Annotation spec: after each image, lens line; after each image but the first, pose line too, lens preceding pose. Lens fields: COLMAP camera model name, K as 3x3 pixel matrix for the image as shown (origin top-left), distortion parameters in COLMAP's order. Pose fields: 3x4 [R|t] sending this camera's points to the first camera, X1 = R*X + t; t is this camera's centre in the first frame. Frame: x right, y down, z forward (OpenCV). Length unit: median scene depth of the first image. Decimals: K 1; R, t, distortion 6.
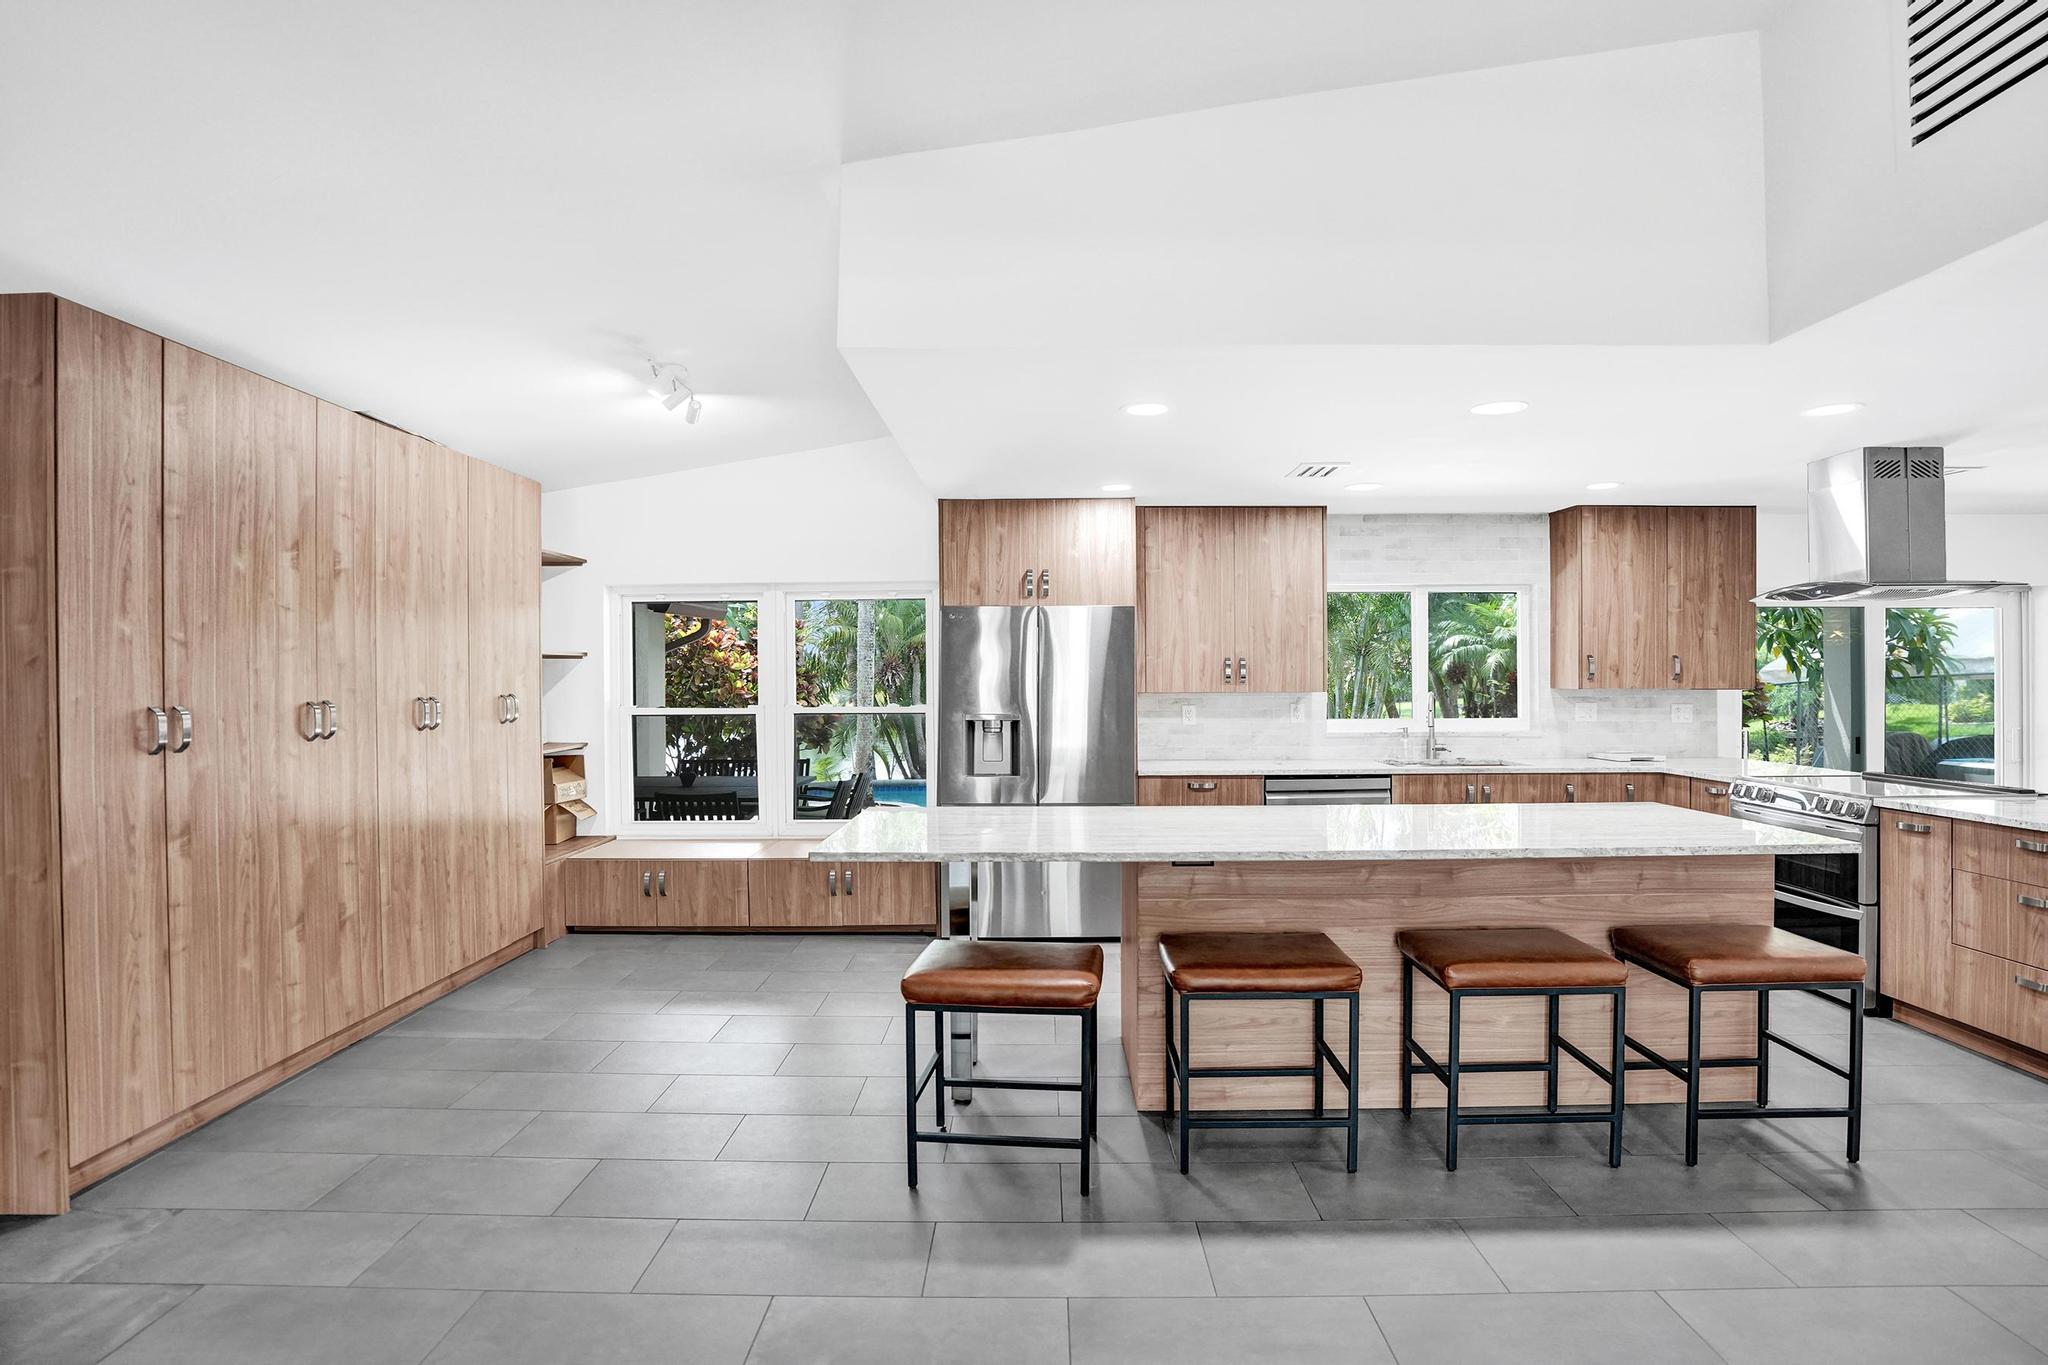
lens RADIAL K [[1067.3, 0, 1017.7], [0, 1067.3, 680.3], [0, 0, 1]] dist [-0.059602, 0.022091]
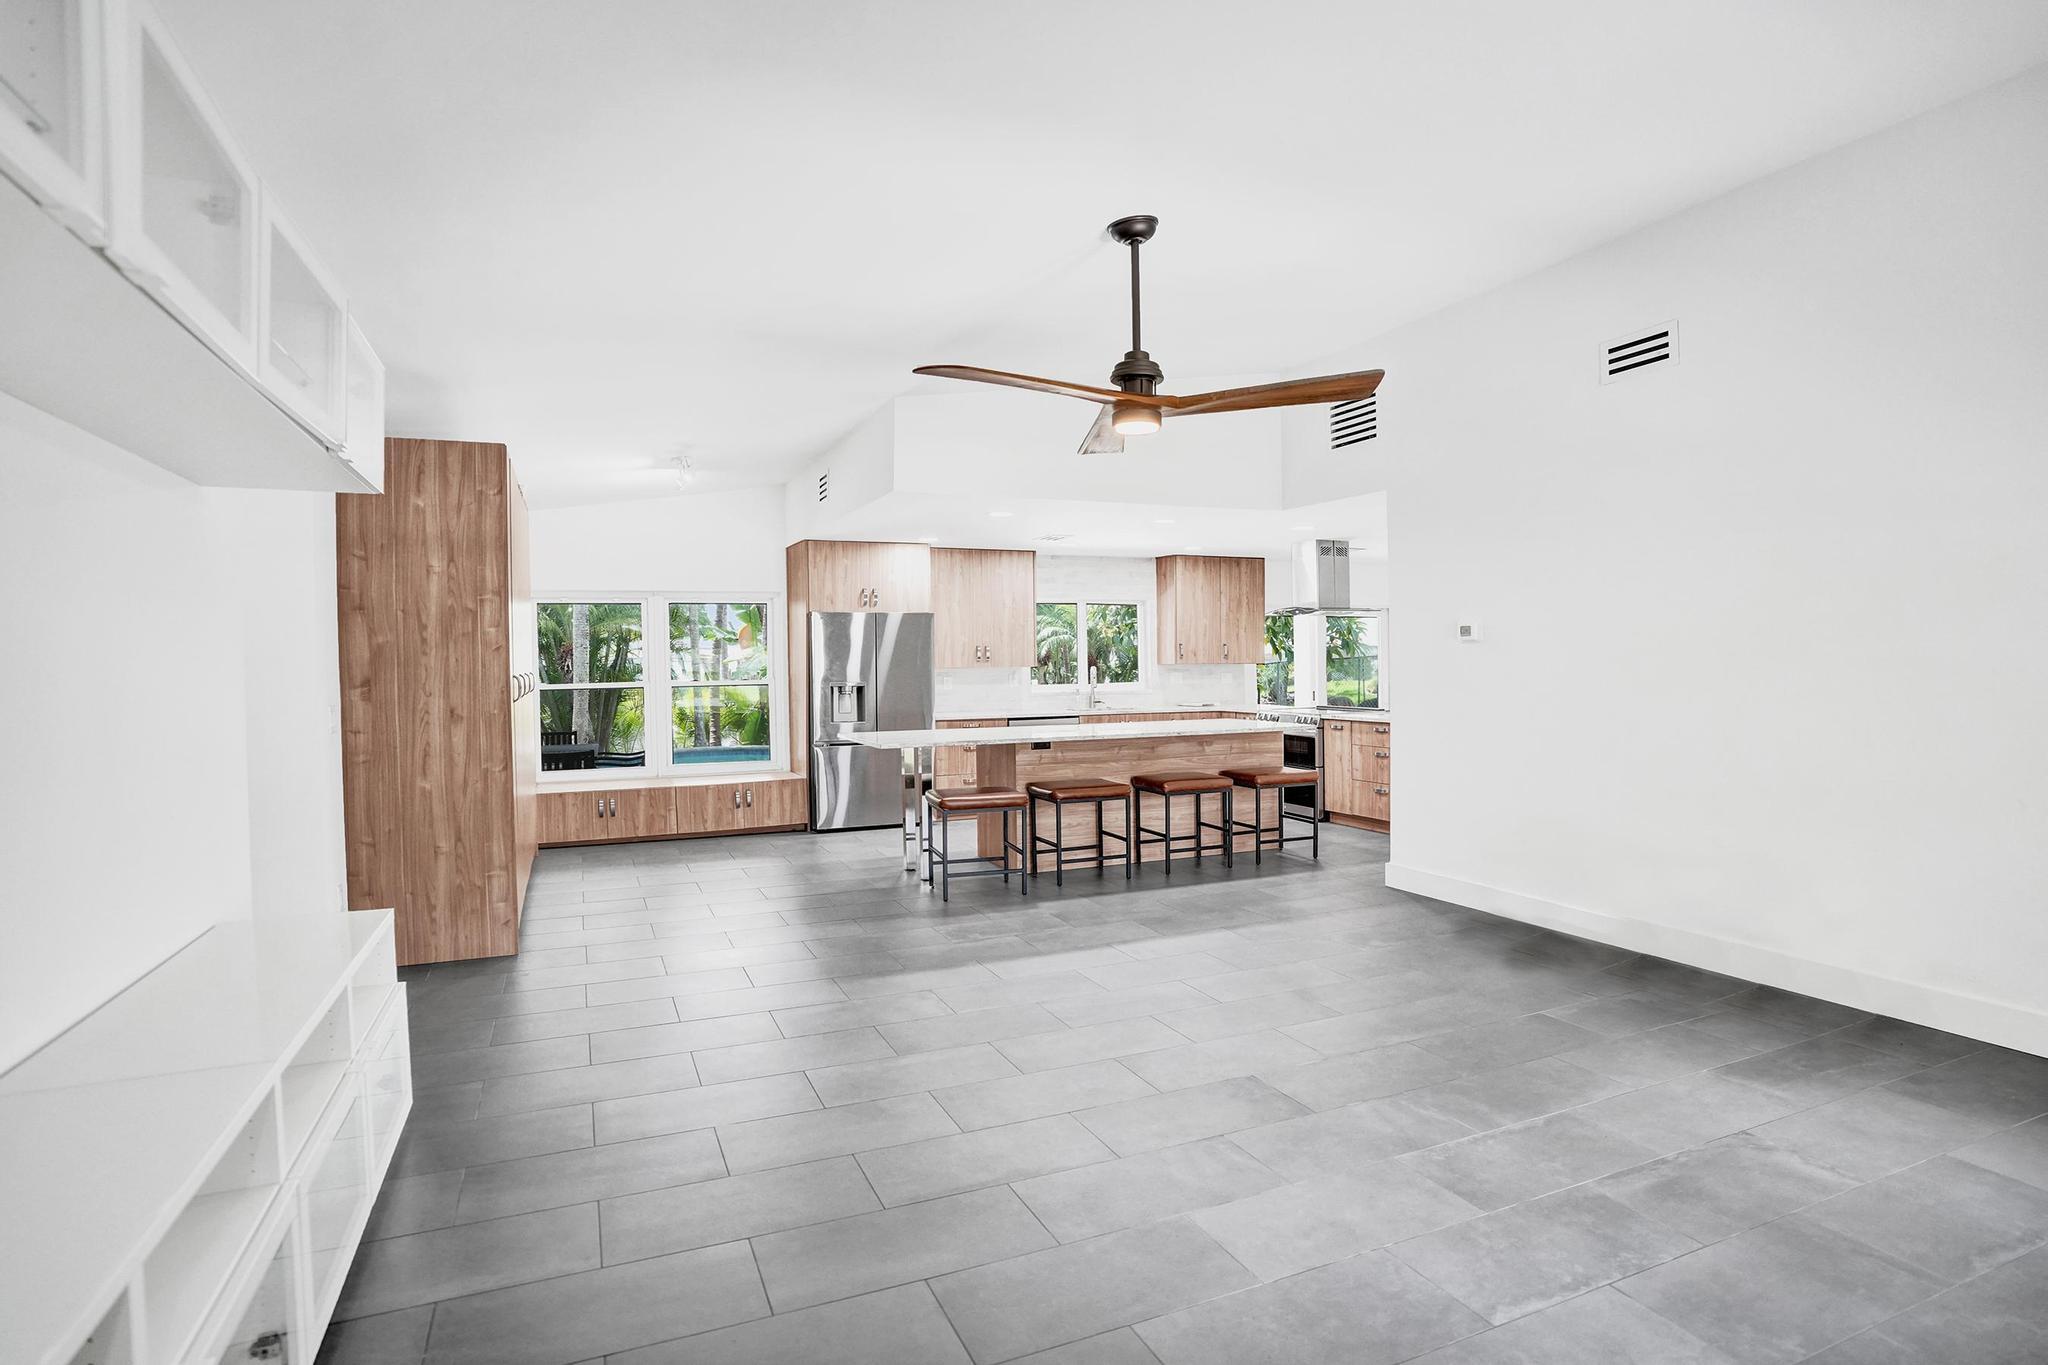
lens RADIAL K [[1067.3, 0, 1025.4], [0, 1067.3, 680.3], [0, 0, 1]] dist [-0.059602, 0.022091]
pose [[0.914154, -0.013016, 0.405159, -0.382856], [0.007897, 0.999867, 0.014302, 0.008521], [-0.405291, -0.009875, 0.914135, -0.469034]]
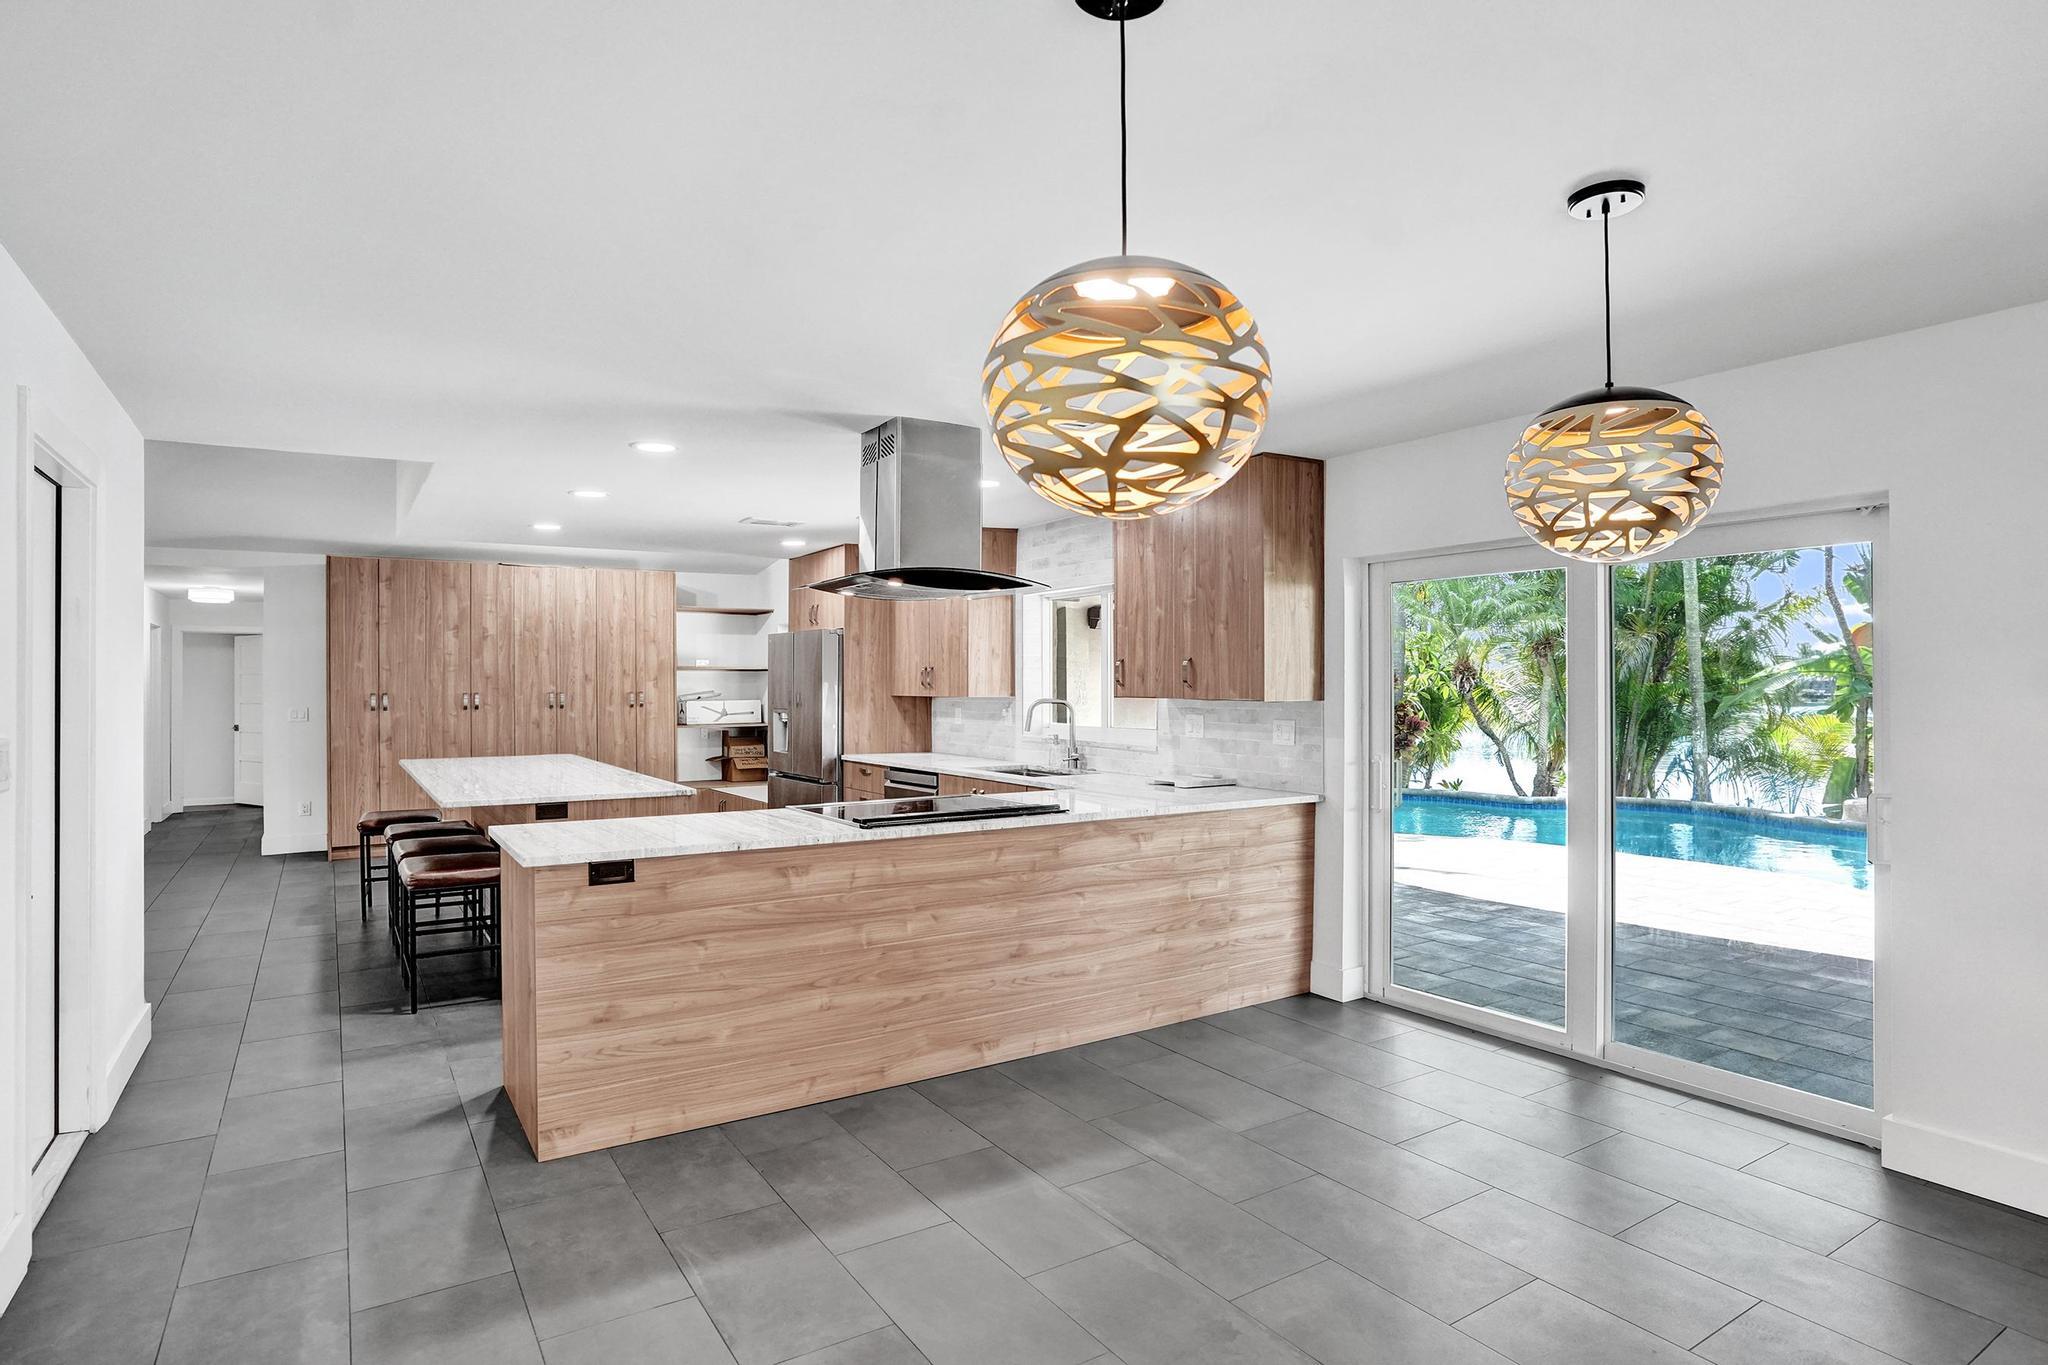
lens RADIAL K [[1067.3, 0, 1017.8], [0, 1067.3, 684.0], [0, 0, 1]] dist [-0.059602, 0.022091]
pose [[0.557928, 0.002705, -0.829885, 1.255412], [-0.002846, 0.999995, 0.001346, -0.004049], [0.829884, 0.001611, 0.557933, 0.444403]]
